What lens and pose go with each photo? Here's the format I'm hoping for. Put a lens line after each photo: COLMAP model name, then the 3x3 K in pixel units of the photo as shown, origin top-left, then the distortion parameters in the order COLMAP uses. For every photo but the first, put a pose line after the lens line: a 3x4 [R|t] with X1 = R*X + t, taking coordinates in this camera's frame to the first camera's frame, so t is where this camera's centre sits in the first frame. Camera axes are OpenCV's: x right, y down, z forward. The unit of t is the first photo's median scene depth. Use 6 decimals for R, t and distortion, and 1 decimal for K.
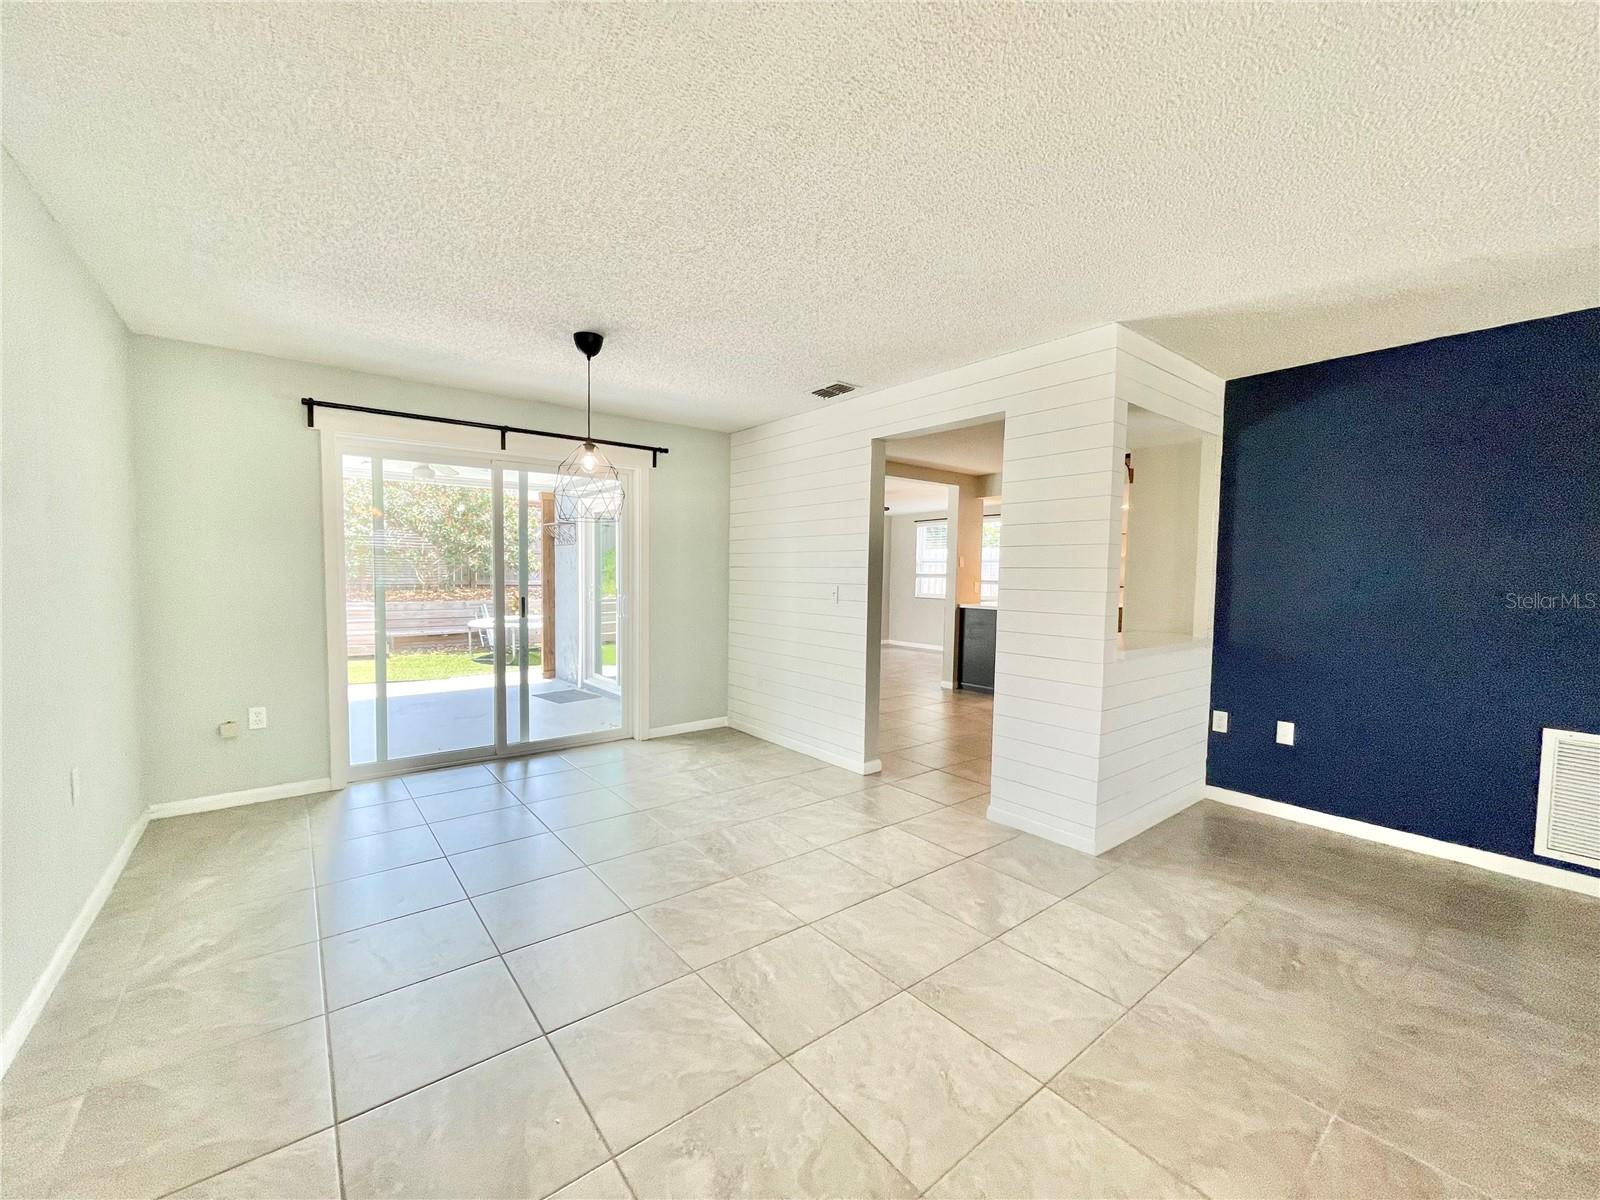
lens RADIAL K [[644.6, 0, 794.5], [0, 644.6, 603.1], [0, 0, 1]] dist [-0.003202, 0.000004]
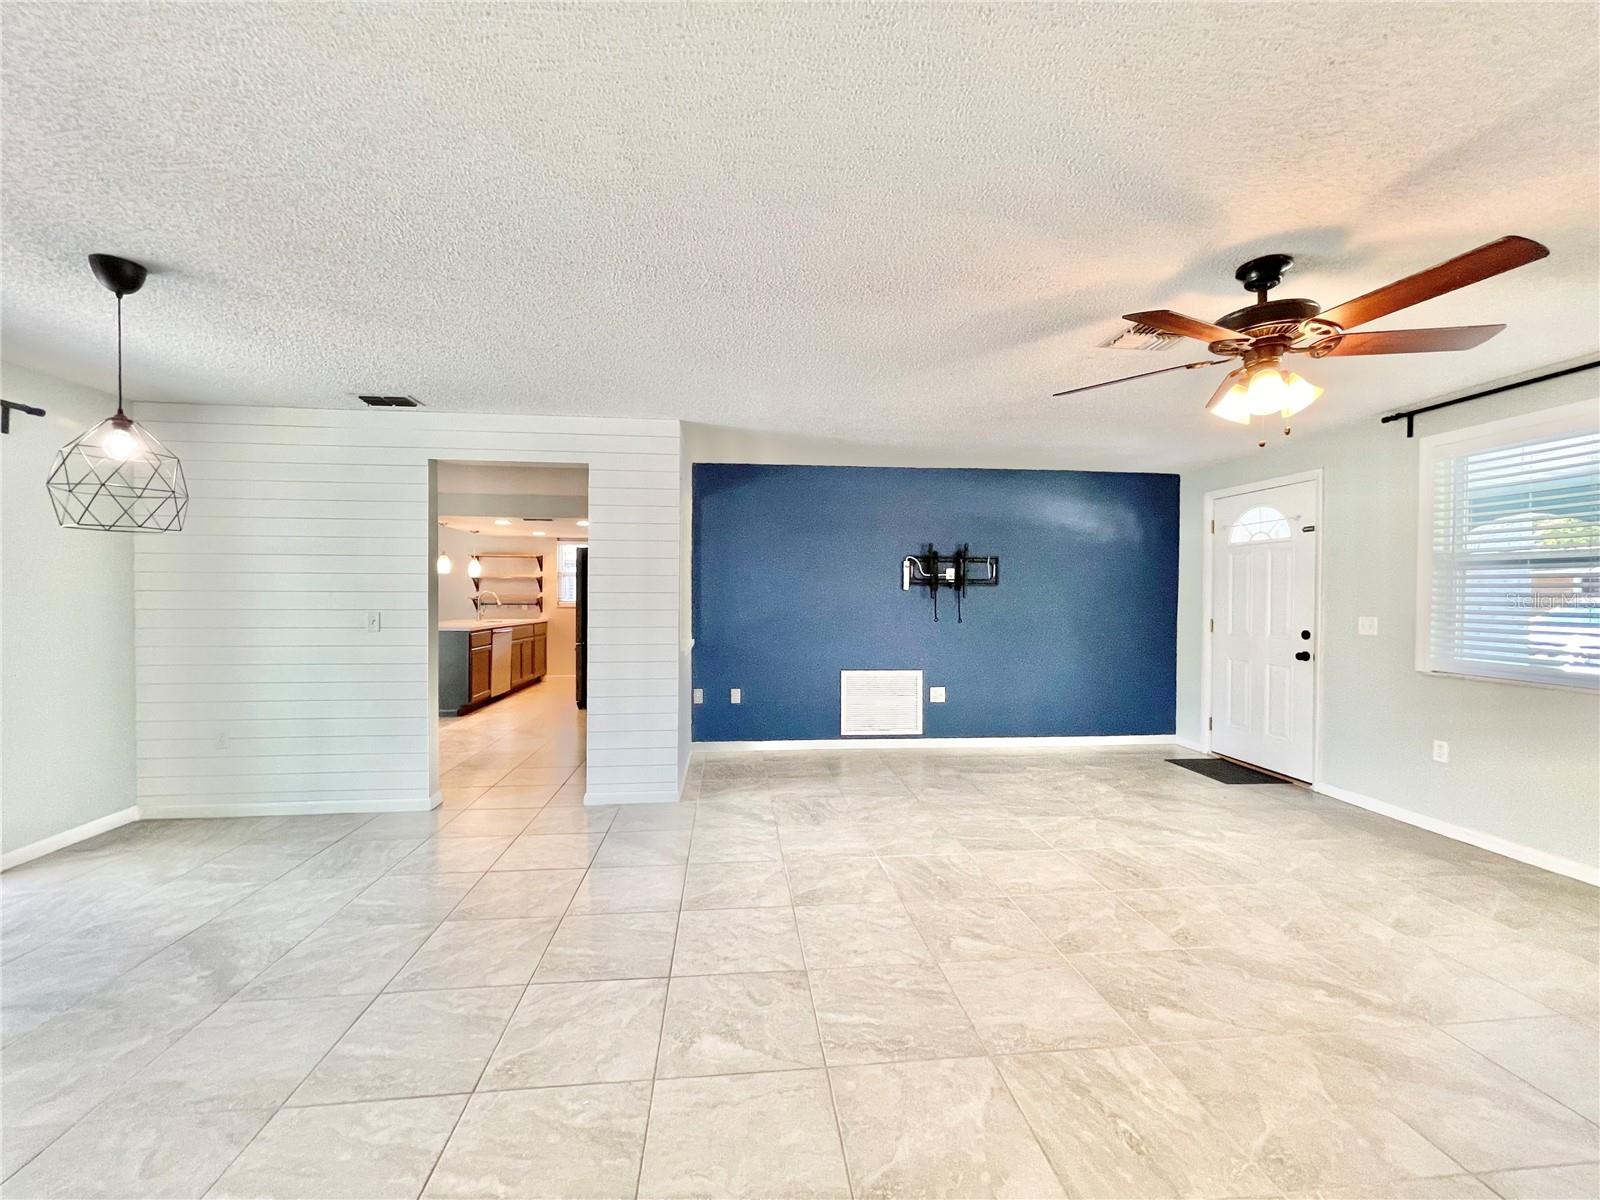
lens RADIAL K [[644.8, 0, 794.6], [0, 644.8, 601.3], [0, 0, 1]] dist [0.000676, 0.000164]
pose [[0.538809, -0.021119, 0.842163, -0.386635], [0.042933, 0.999075, -0.002414, -0.014594], [-0.841333, 0.037457, 0.539218, 0.022980]]
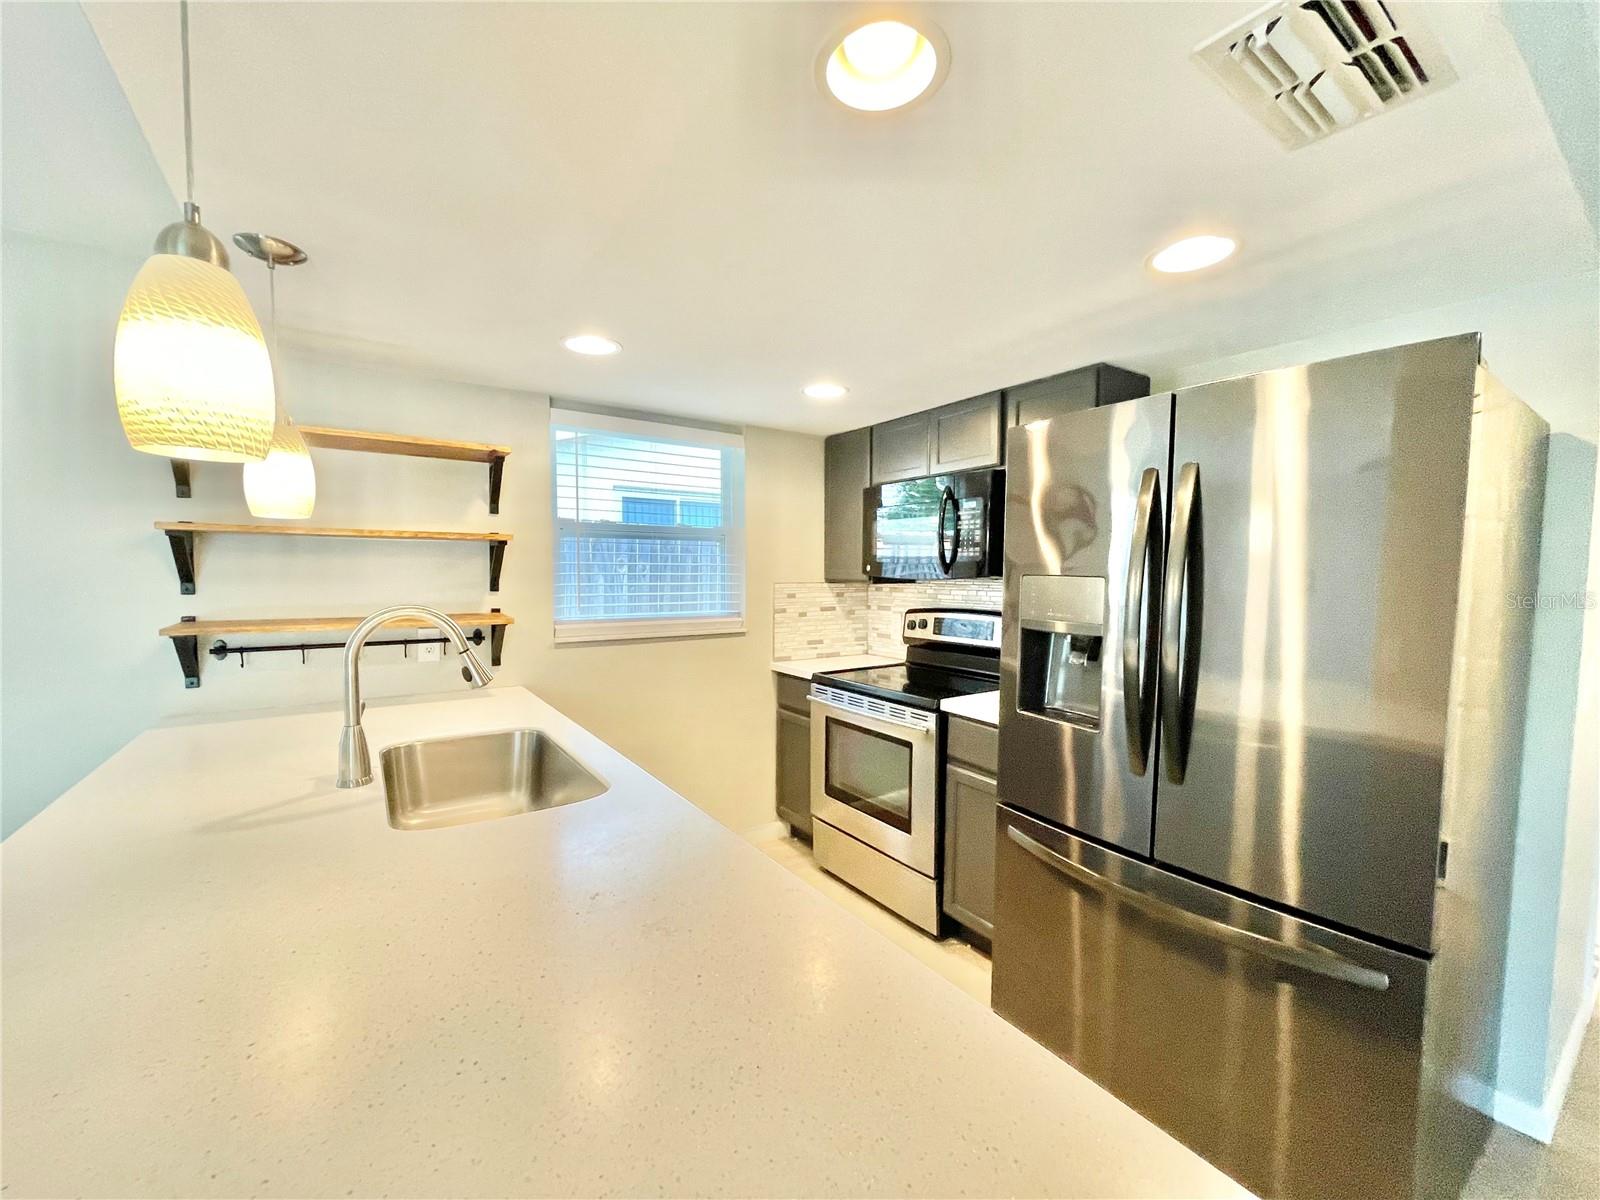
lens RADIAL K [[642.4, 0, 794.3], [0, 642.4, 606.1], [0, 0, 1]] dist [0.001200, 0.000399]
pose [[0.069239, -0.069515, 0.995175, 0.458085], [0.041172, 0.996918, 0.066772, -0.106434], [-0.996750, 0.036350, 0.071888, 1.666211]]
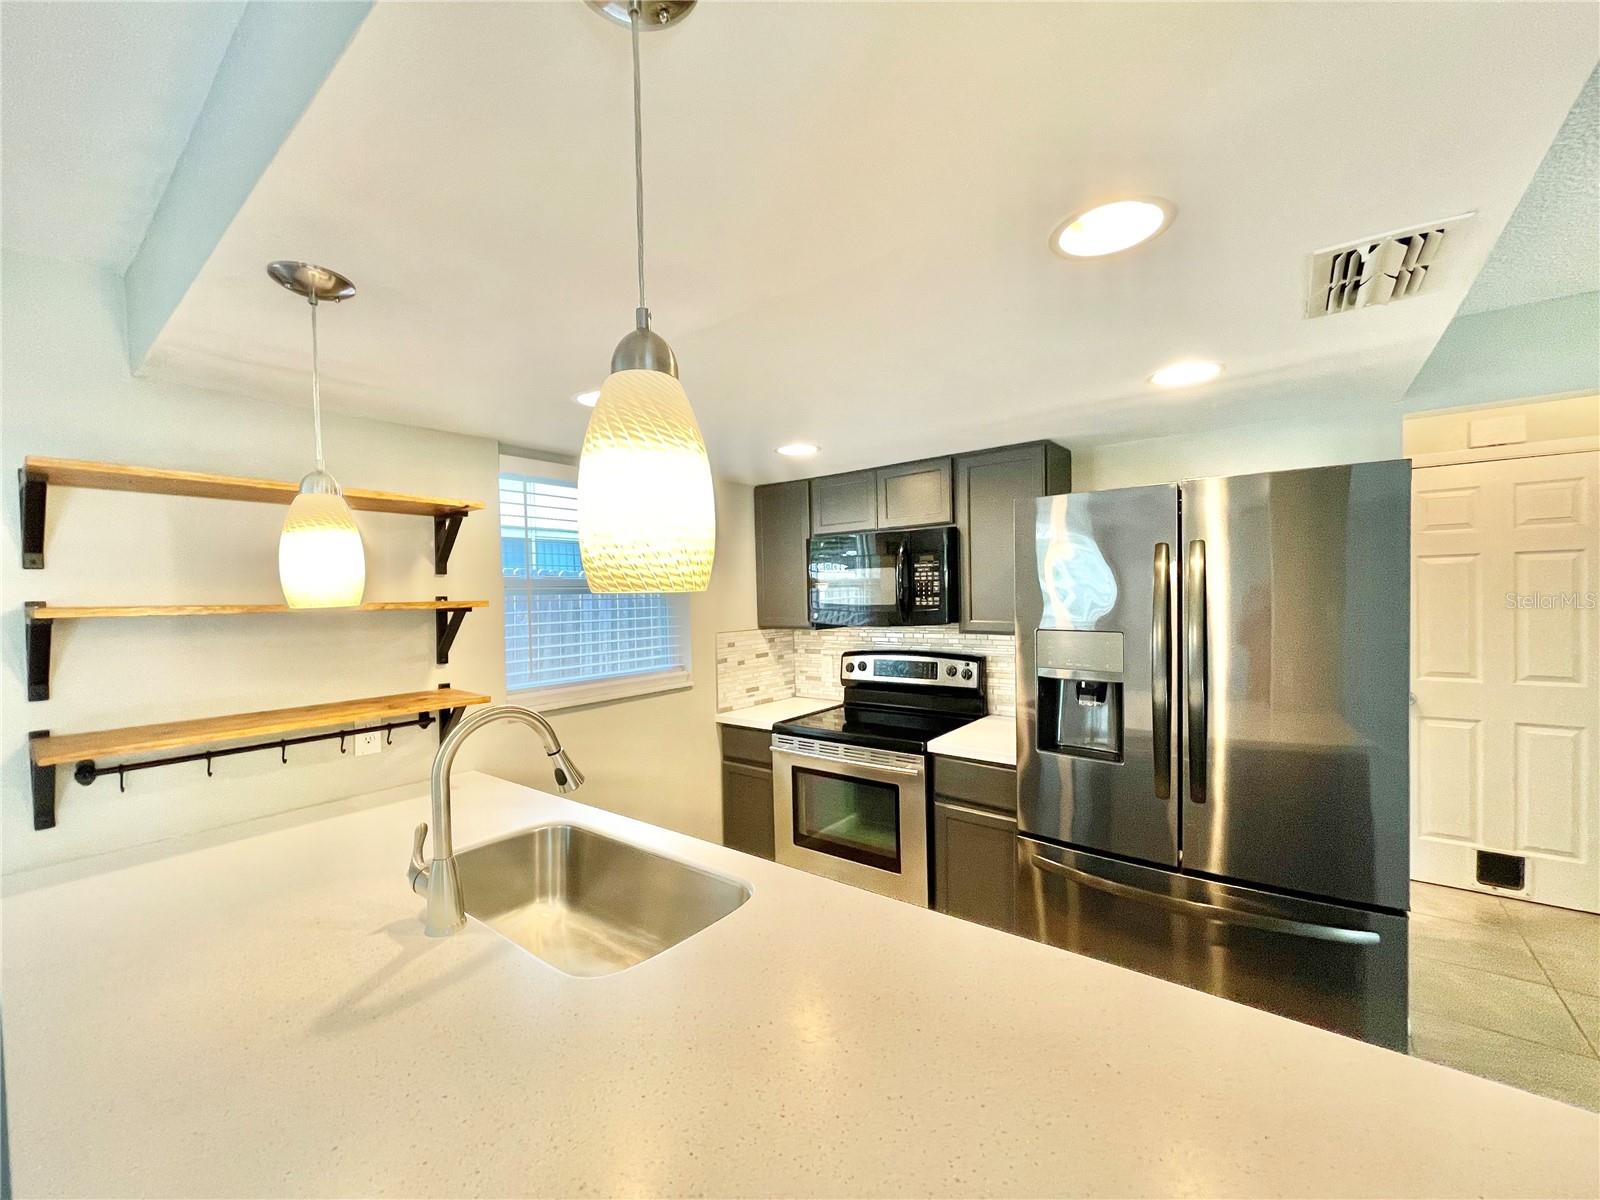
lens RADIAL K [[640.5, 0, 792.6], [0, 640.5, 608.0], [0, 0, 1]] dist [-0.013655, 0.009721]
pose [[-0.237511, -0.029692, 0.970931, 0.471728], [0.064375, 0.996854, 0.046232, -0.142467], [-0.969249, 0.073485, -0.234852, 1.833605]]
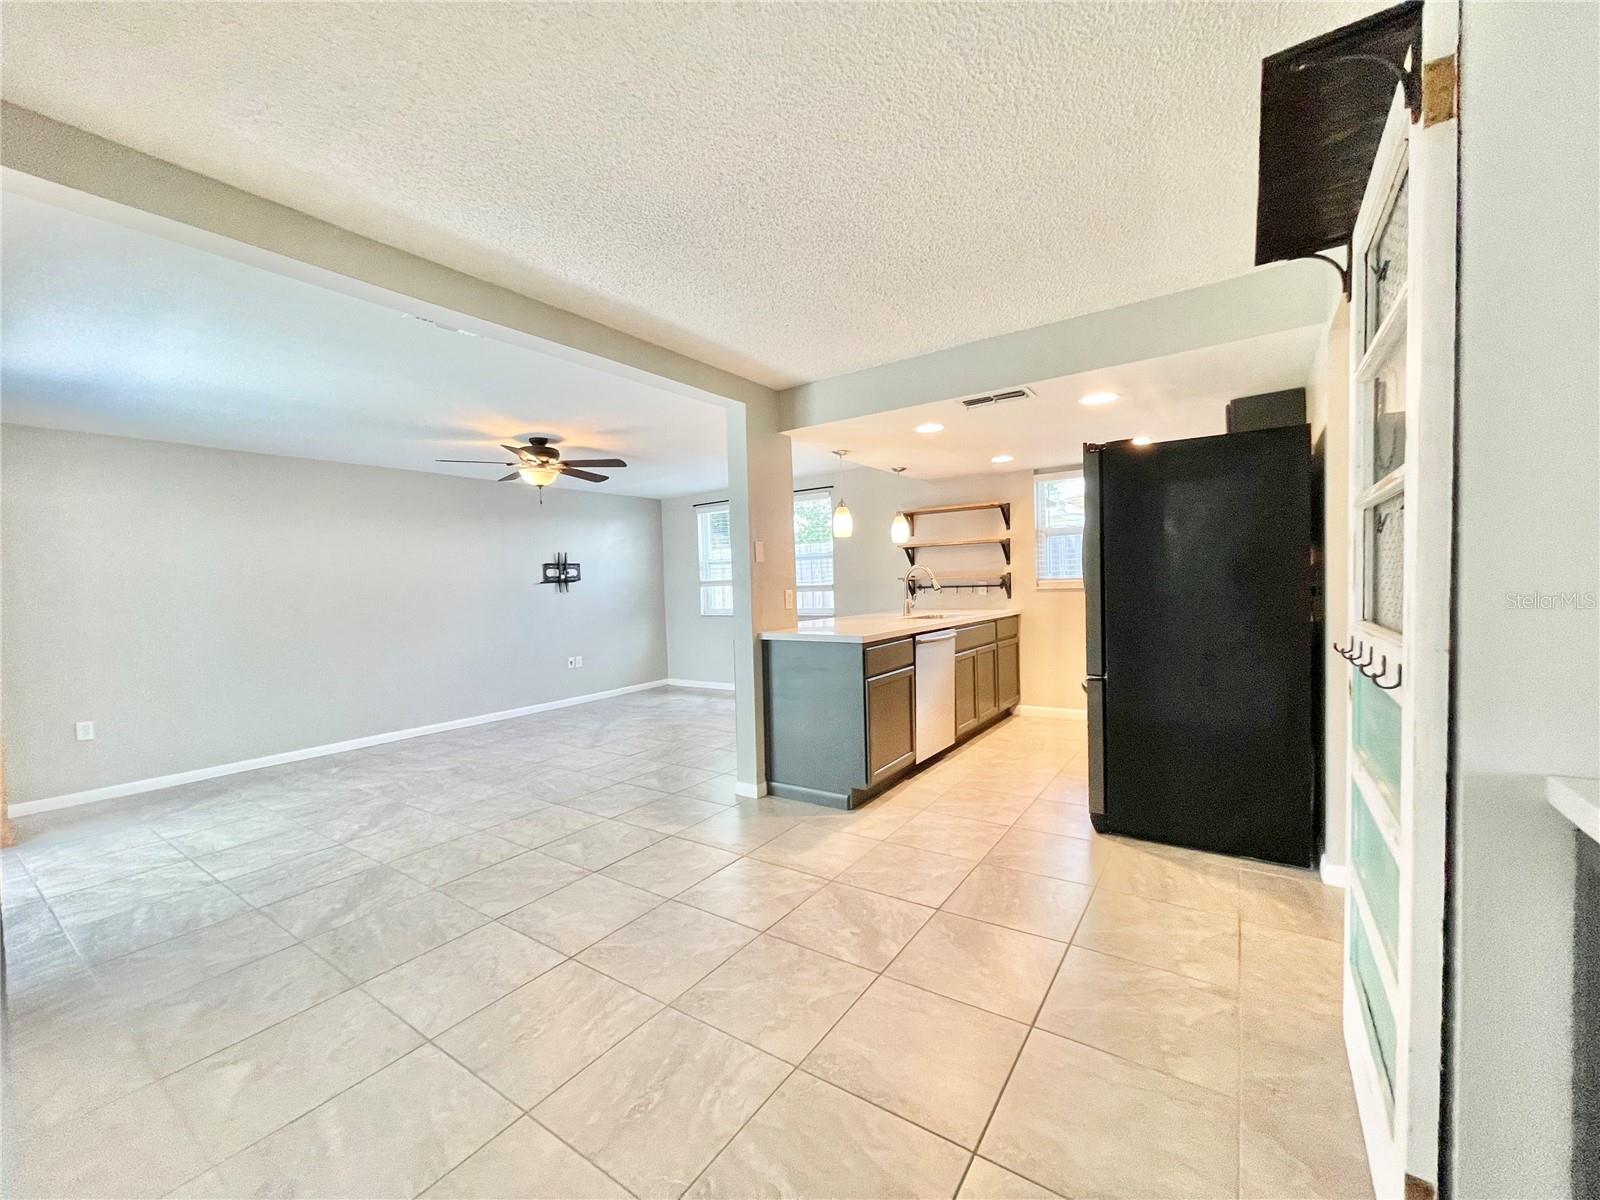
lens RADIAL K [[642.4, 0, 794.3], [0, 642.4, 606.1], [0, 0, 1]] dist [0.001200, 0.000399]
pose [[0.957222, -0.057420, 0.283599, 0.232080], [0.059808, 0.998210, 0.000240, -0.032364], [-0.283105, 0.016732, 0.958943, 0.839110]]
